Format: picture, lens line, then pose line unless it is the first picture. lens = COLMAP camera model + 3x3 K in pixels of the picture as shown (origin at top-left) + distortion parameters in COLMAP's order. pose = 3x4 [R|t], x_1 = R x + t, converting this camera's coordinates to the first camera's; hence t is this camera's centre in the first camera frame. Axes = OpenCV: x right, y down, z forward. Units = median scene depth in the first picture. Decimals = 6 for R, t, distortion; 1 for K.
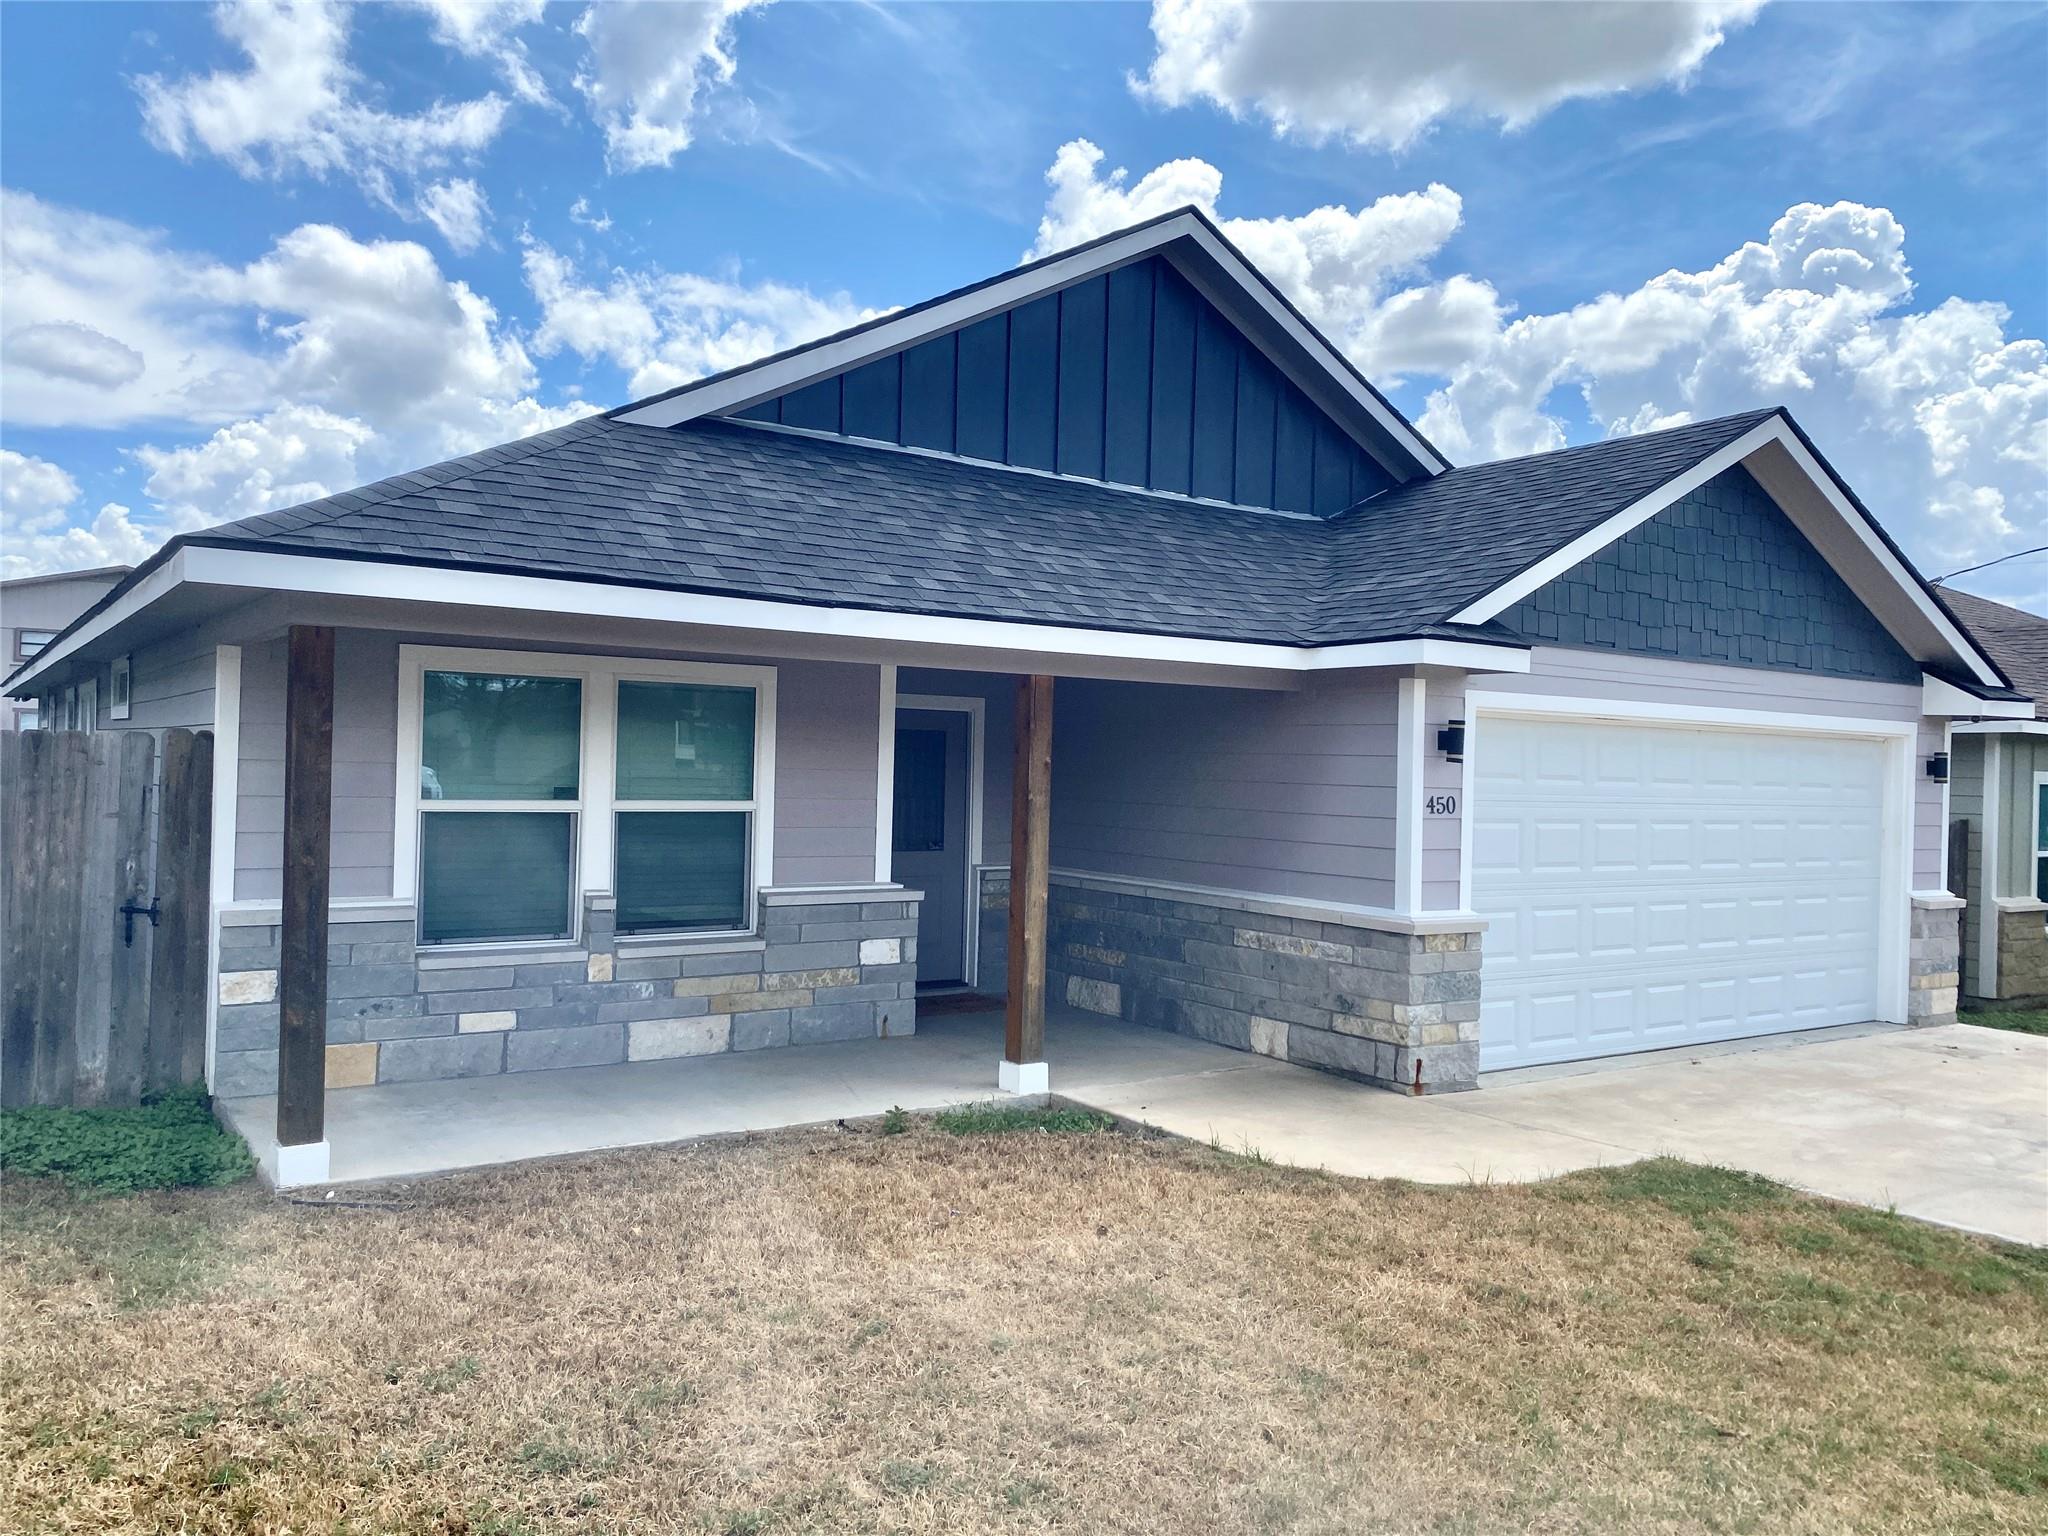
lens RADIAL K [[1527.8, 0, 1024.0], [0, 1527.8, 768.0], [0, 0, 1]] dist [0.063332, -0.086587]
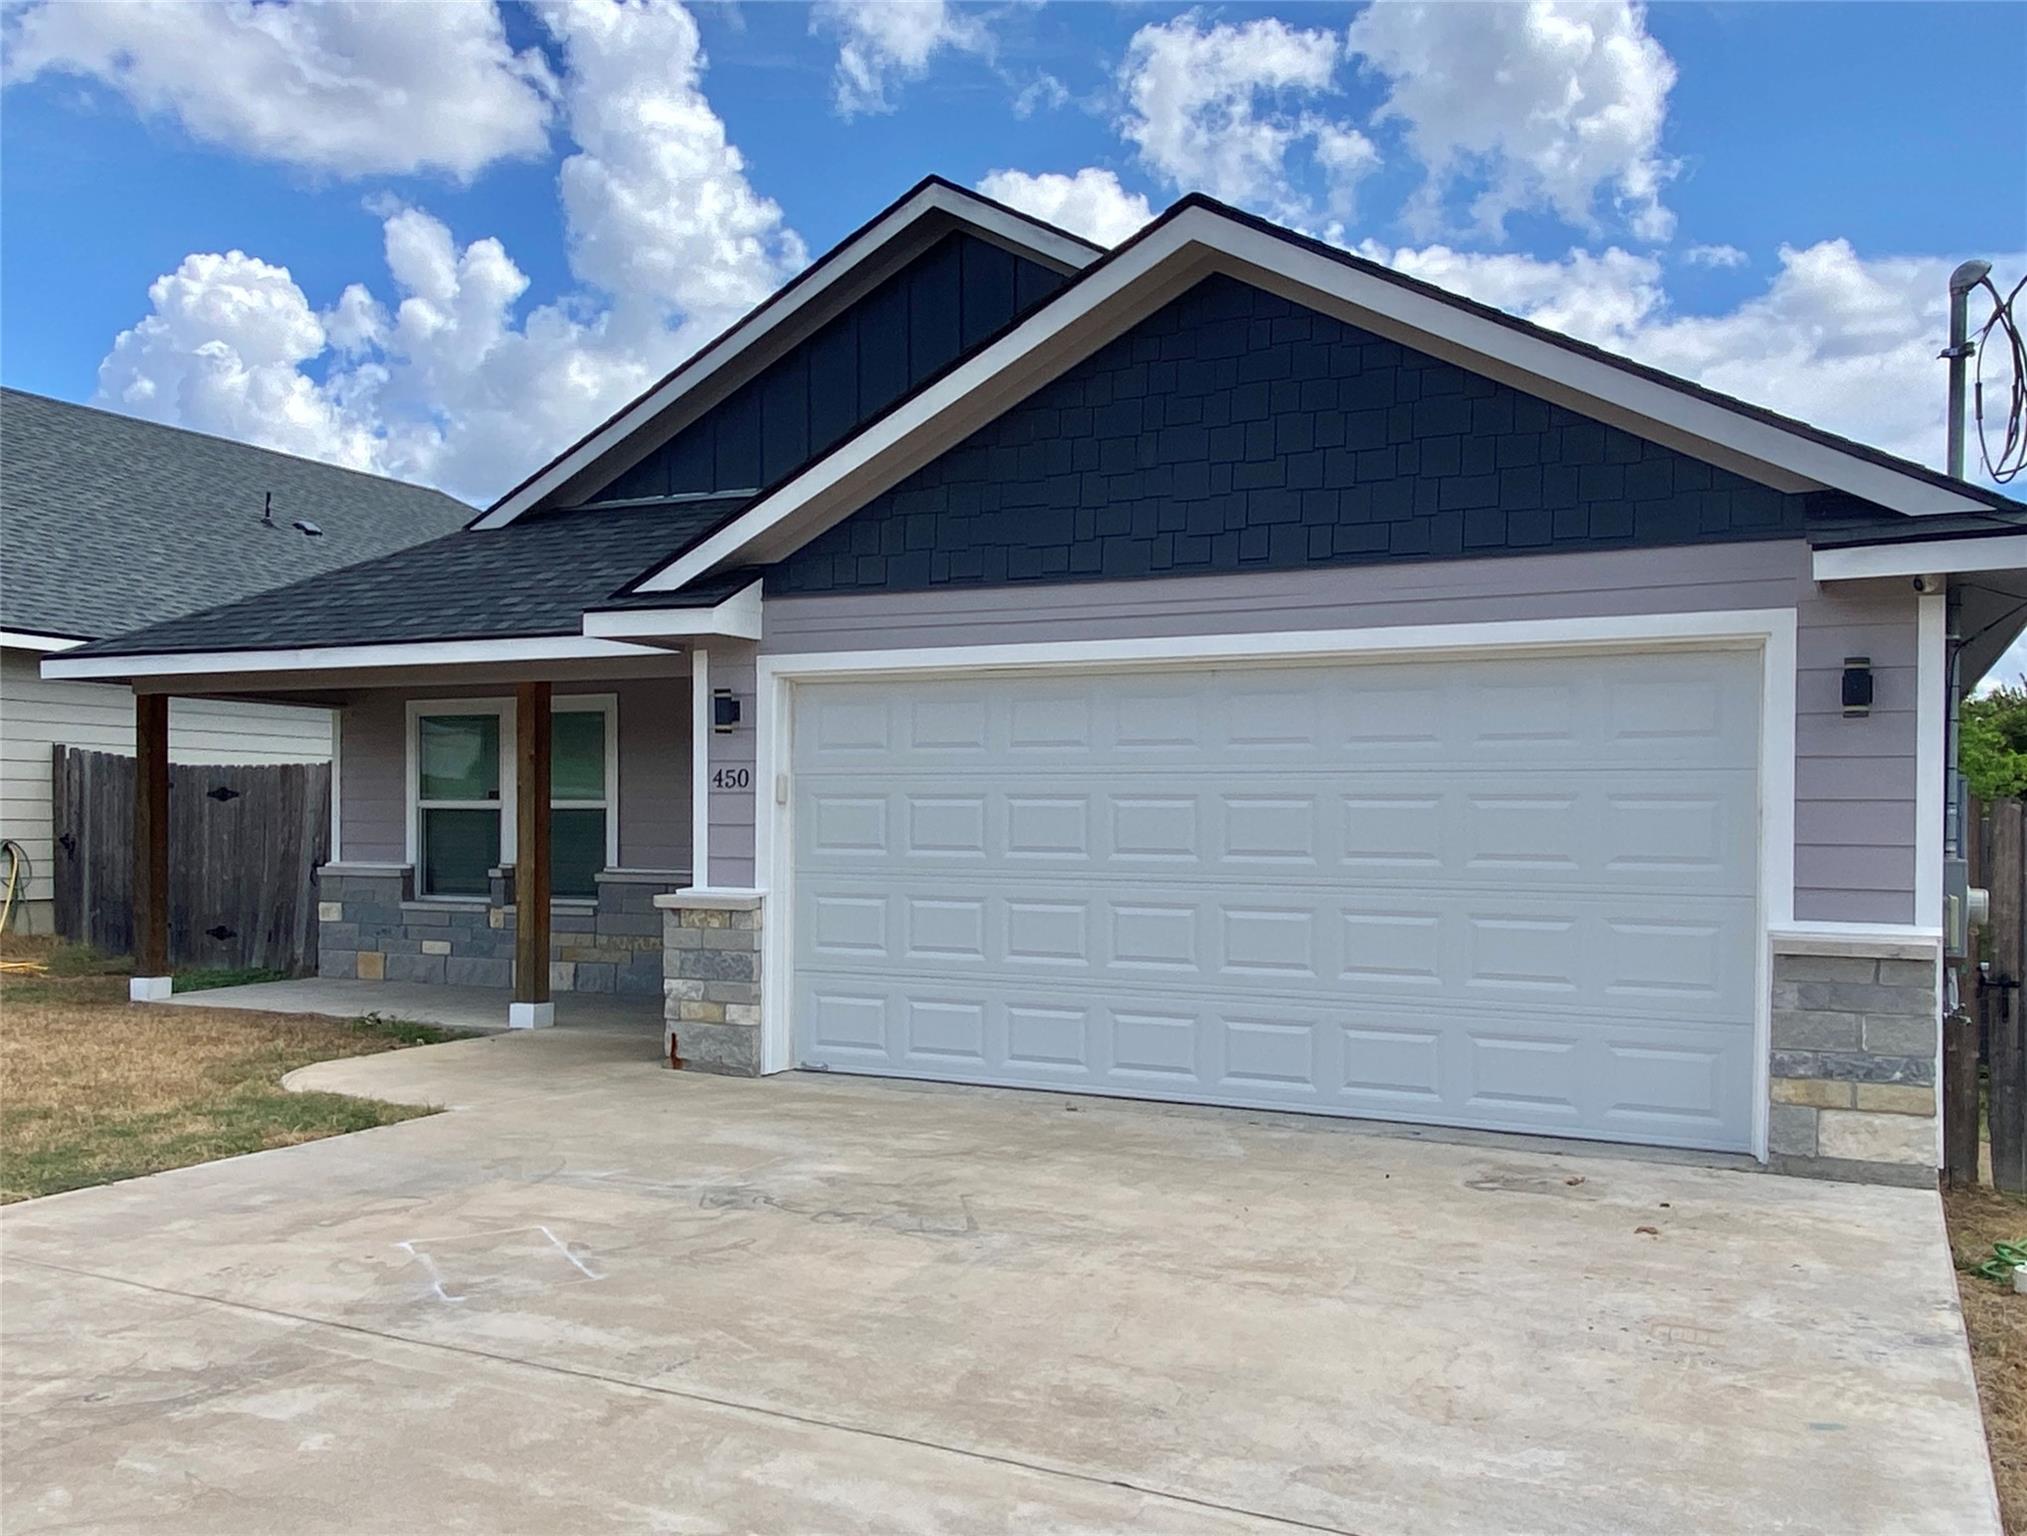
lens RADIAL K [[1697.2, 0, 1036.7], [0, 1697.2, 843.6], [0, 0, 1]] dist [0.085768, -0.117240]
pose [[0.496416, -0.009759, -0.868030, 1.298884], [0.004356, 0.999952, -0.008751, 0.075776], [0.868074, 0.000563, 0.496435, 0.638938]]
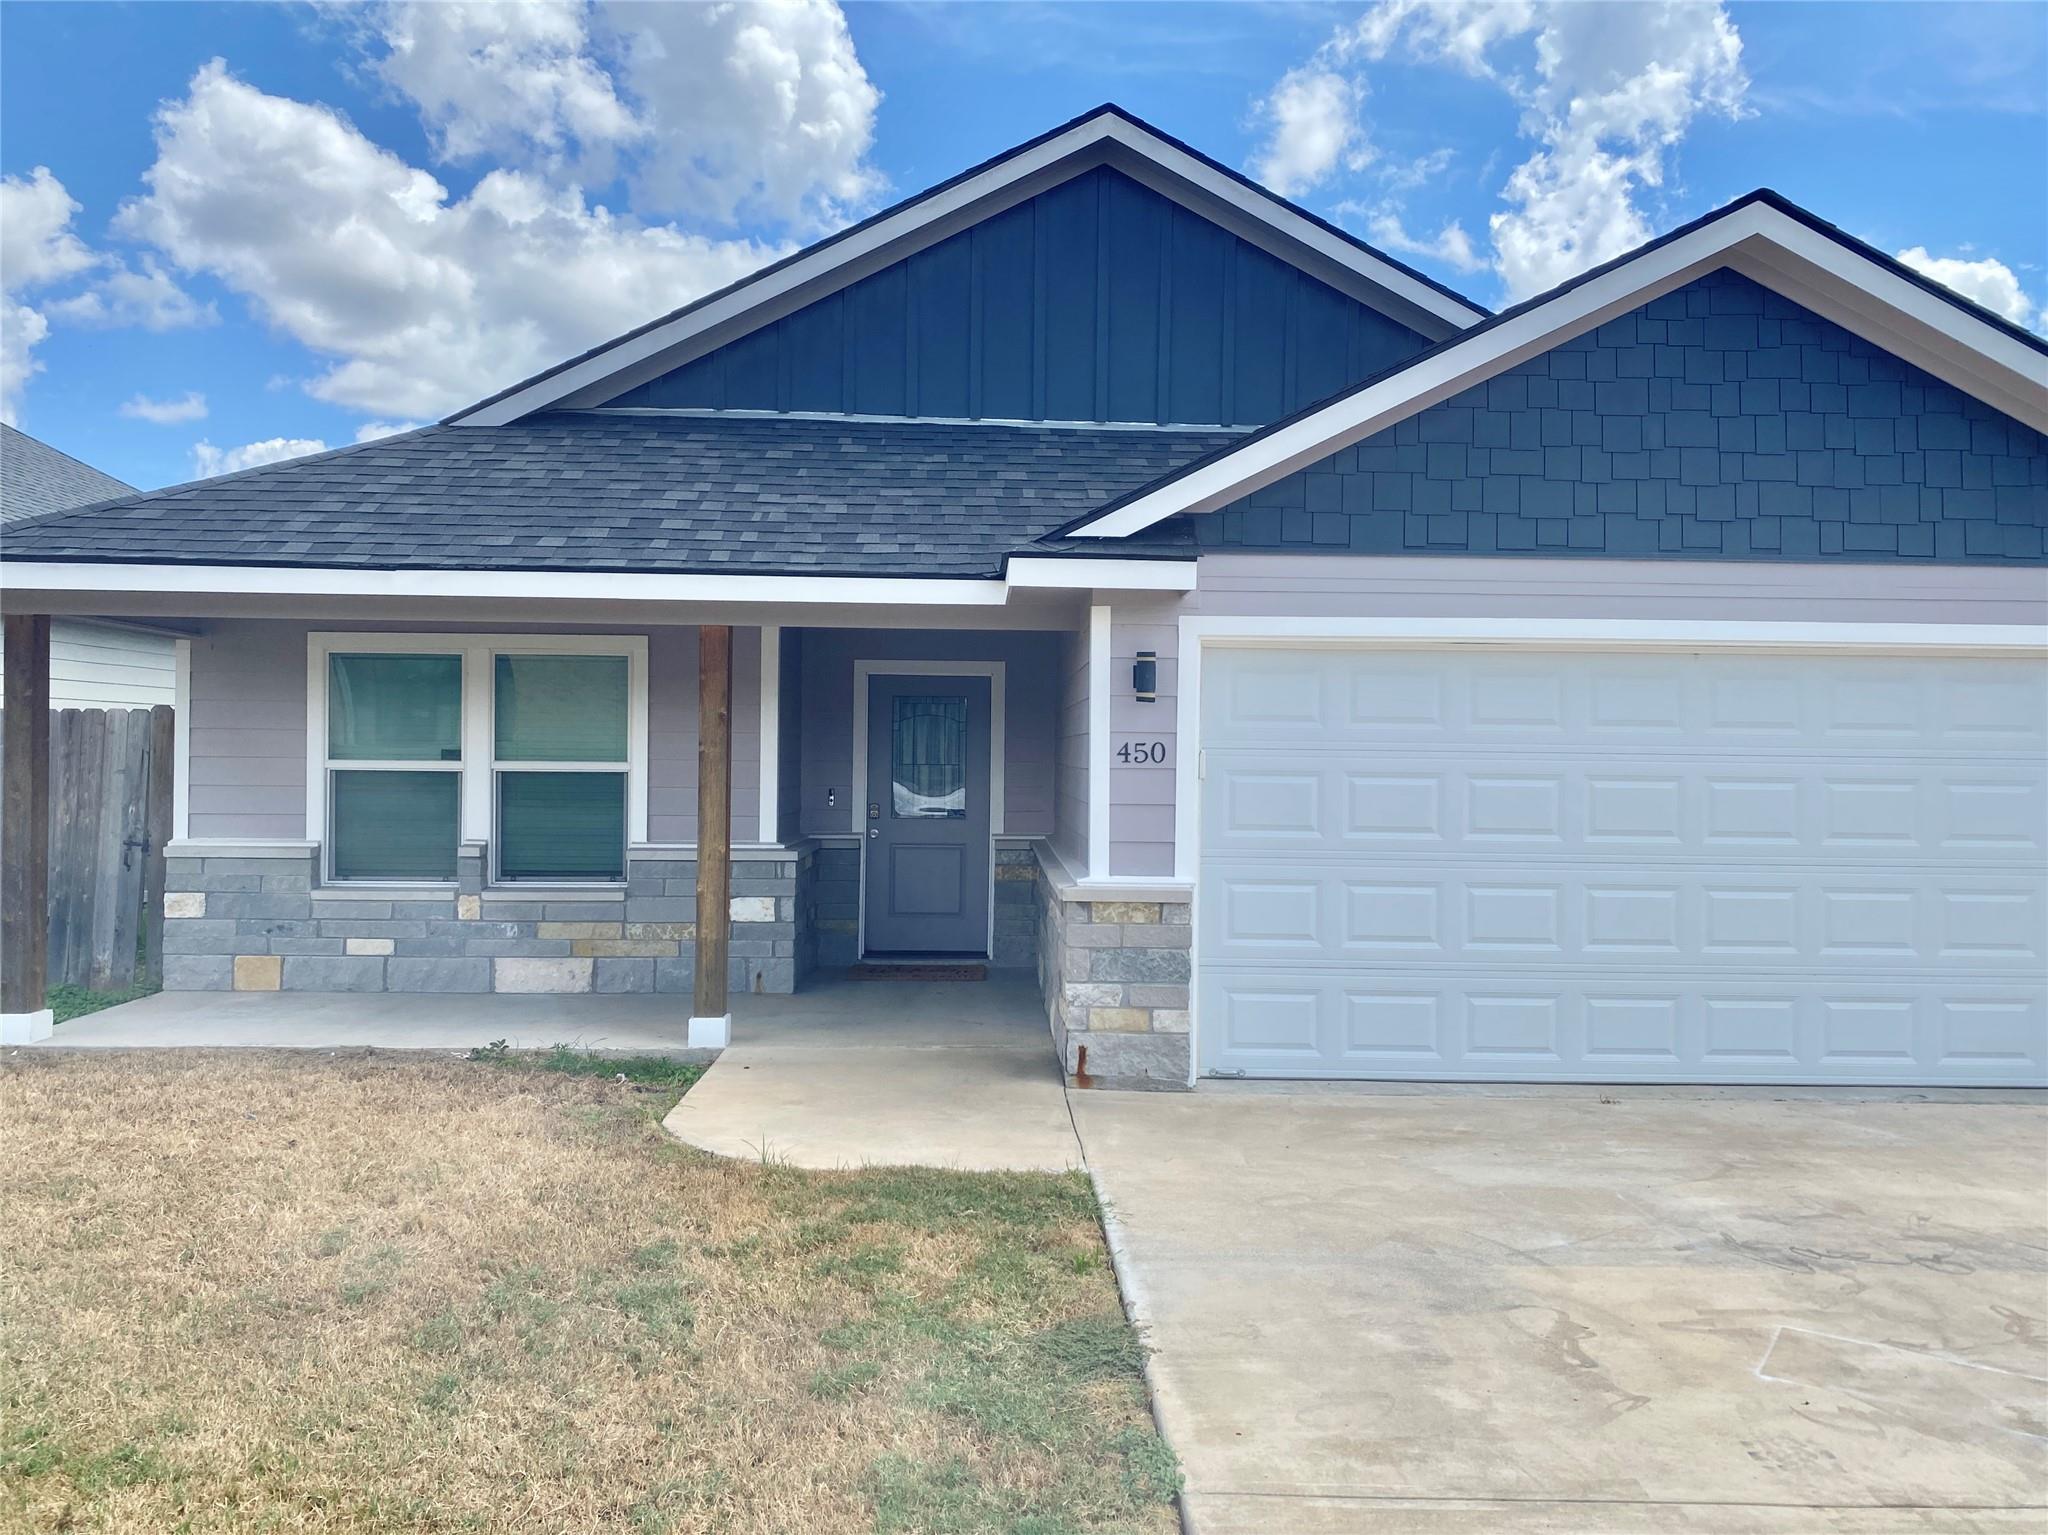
lens RADIAL K [[1576.5, 0, 1024.0], [0, 1576.5, 767.5], [0, 0, 1]] dist [0.067136, -0.088087]
pose [[0.837663, -0.012800, -0.546038, 0.696707], [0.008955, 0.999913, -0.009702, 0.040652], [0.546114, 0.003237, 0.837704, 0.233838]]
